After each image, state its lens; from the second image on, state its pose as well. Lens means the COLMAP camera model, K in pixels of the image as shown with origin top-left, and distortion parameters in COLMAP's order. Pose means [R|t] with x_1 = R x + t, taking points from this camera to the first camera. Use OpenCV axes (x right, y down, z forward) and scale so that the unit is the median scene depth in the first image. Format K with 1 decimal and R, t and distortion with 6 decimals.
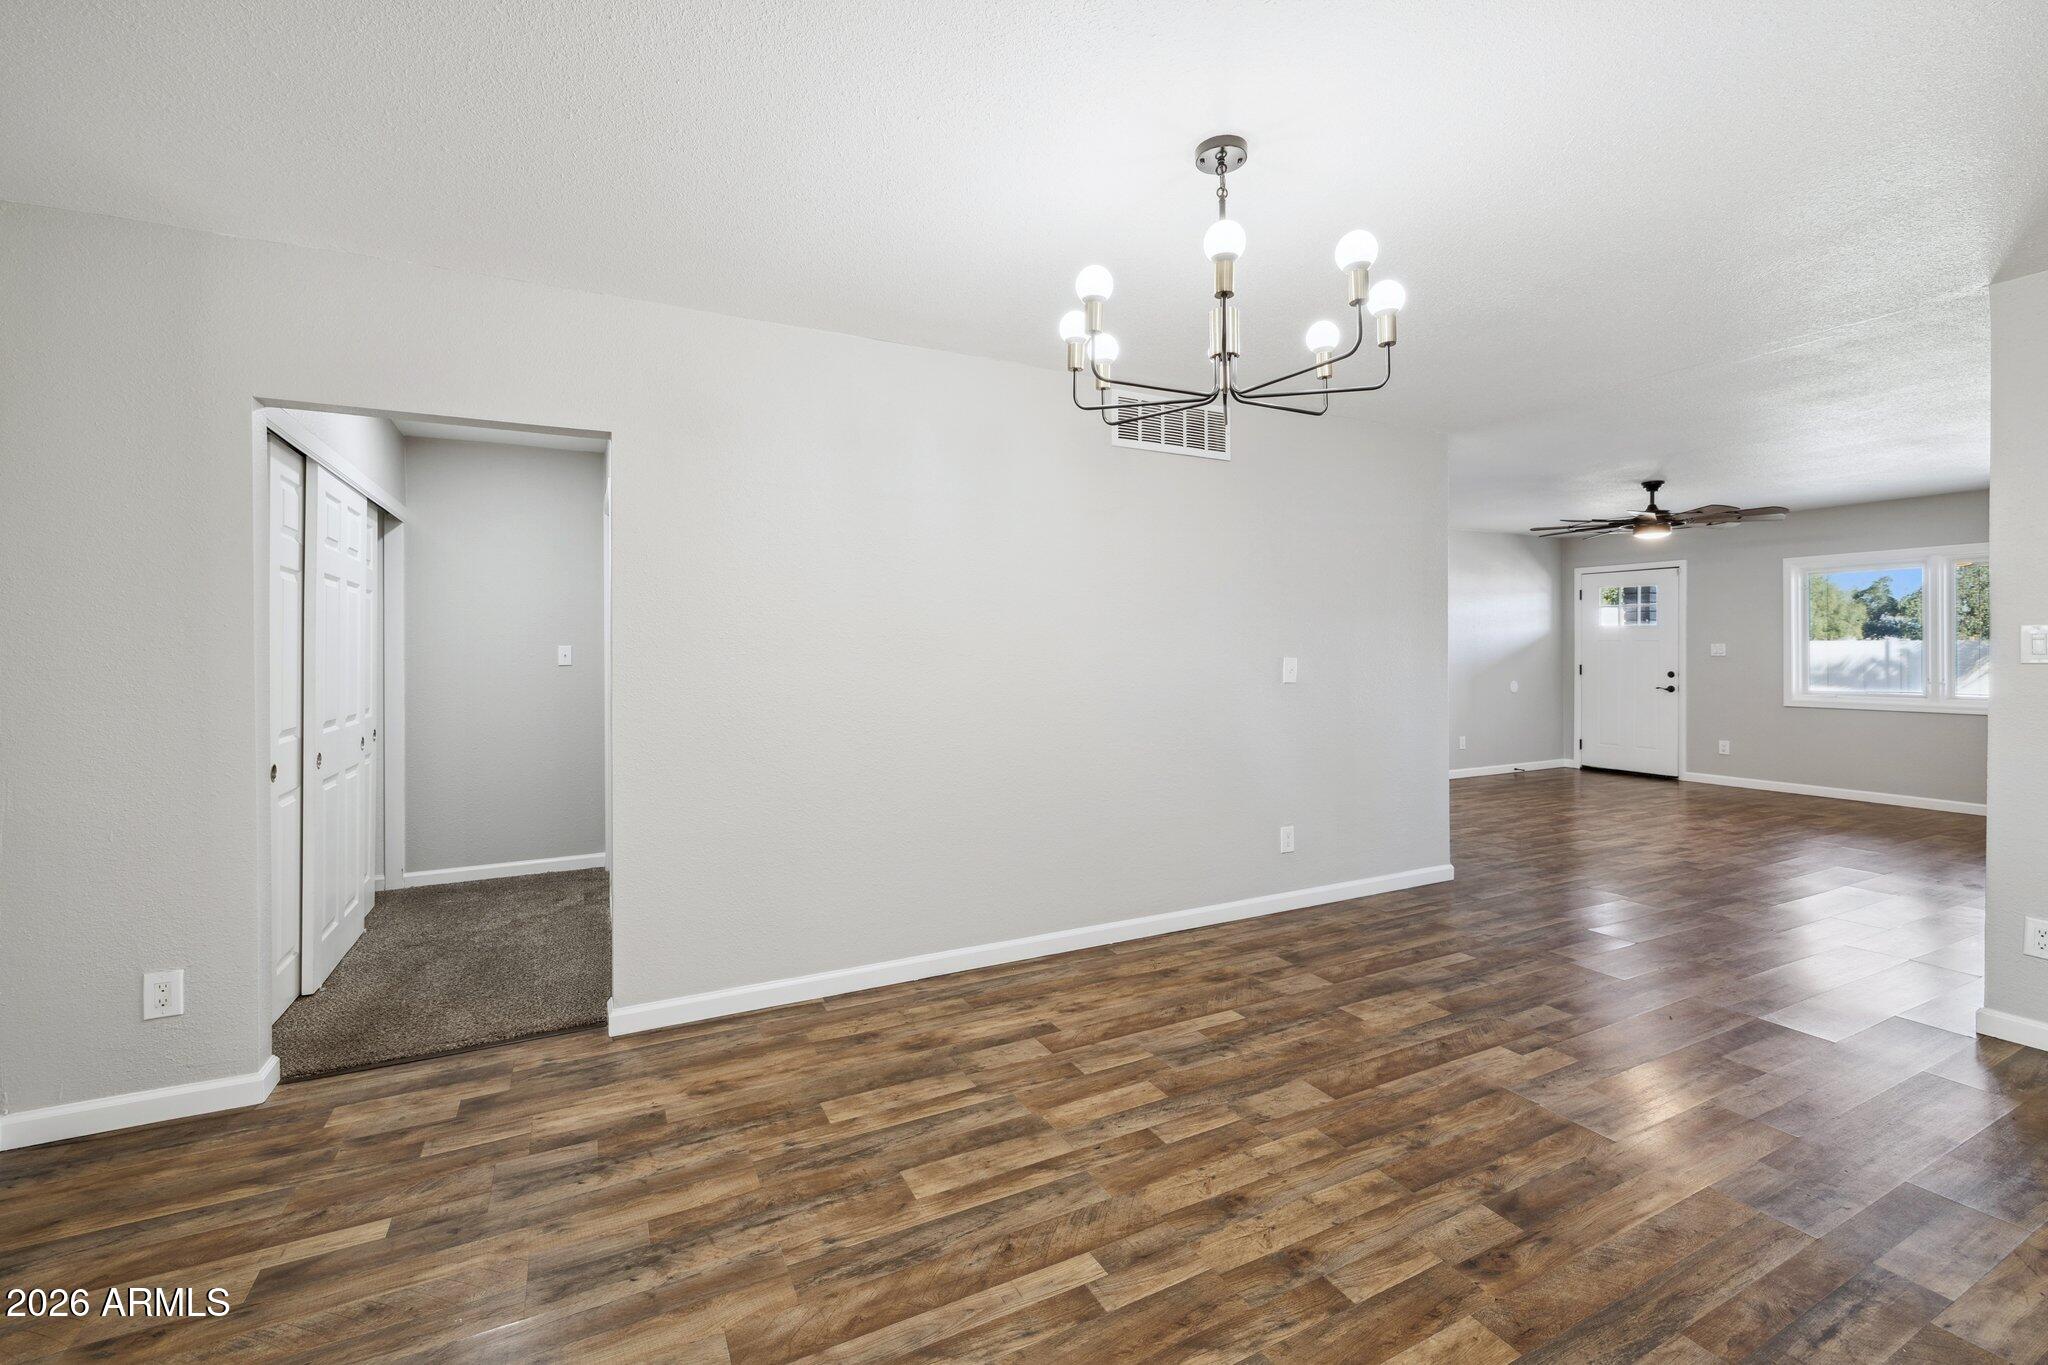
lens RADIAL K [[867.7, 0, 1022.4], [0, 867.7, 645.1], [0, 0, 1]] dist [-0.000655, -0.000162]
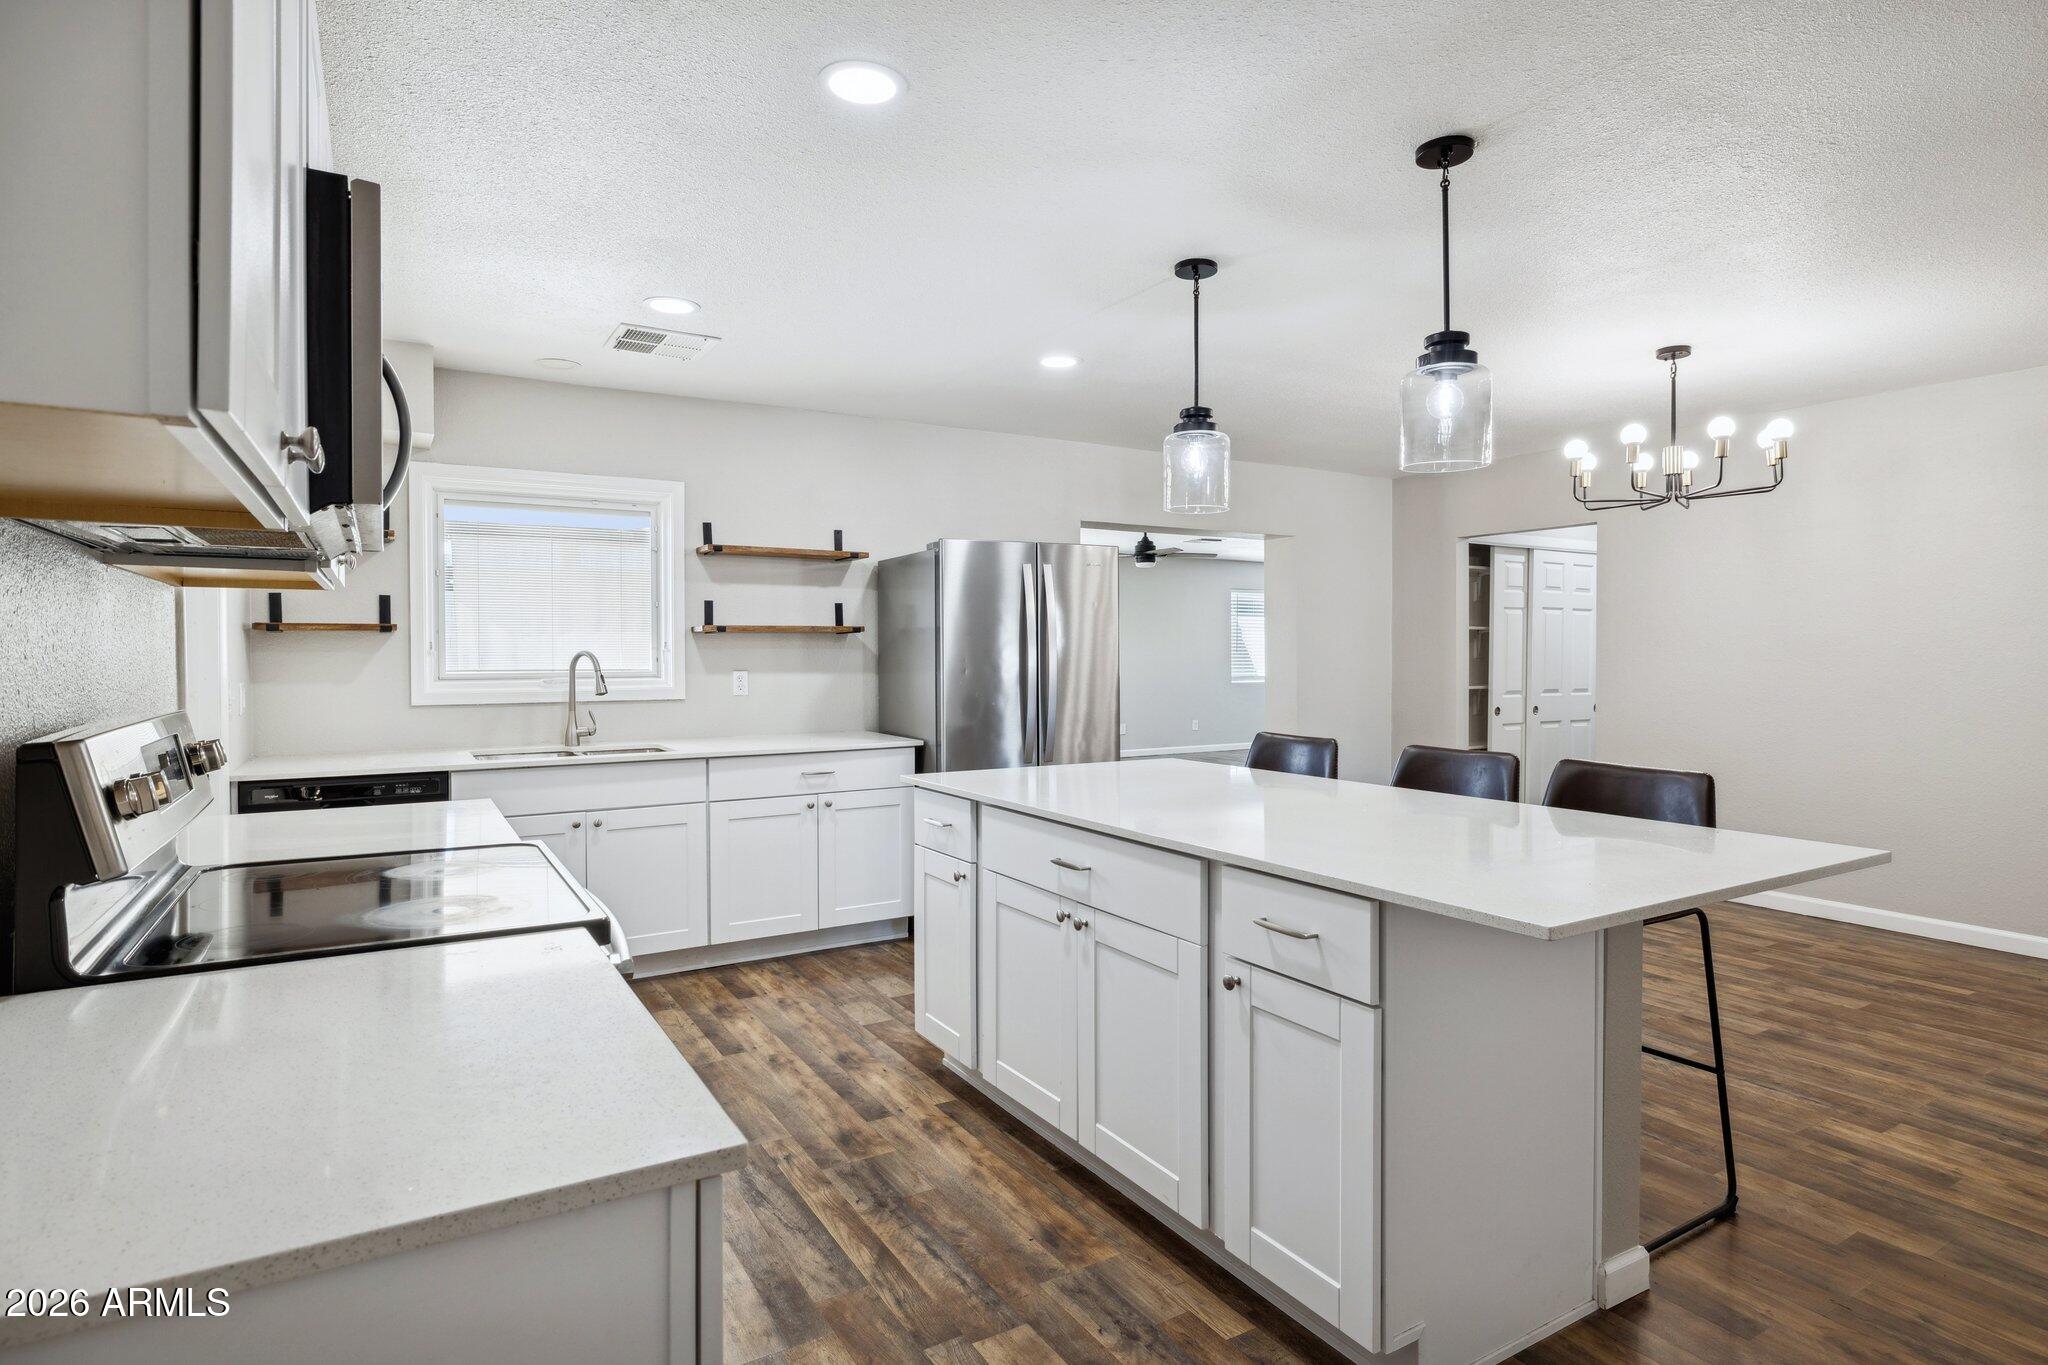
lens RADIAL K [[1079.3, 0, 1027.6], [0, 1079.3, 654.7], [0, 0, 1]] dist [-0.004145, 0.001575]
pose [[0.076391, 0.006131, -0.997059, 1.903078], [0.006309, 0.999958, 0.006633, -0.008833], [0.997058, -0.006797, 0.076349, -0.329216]]
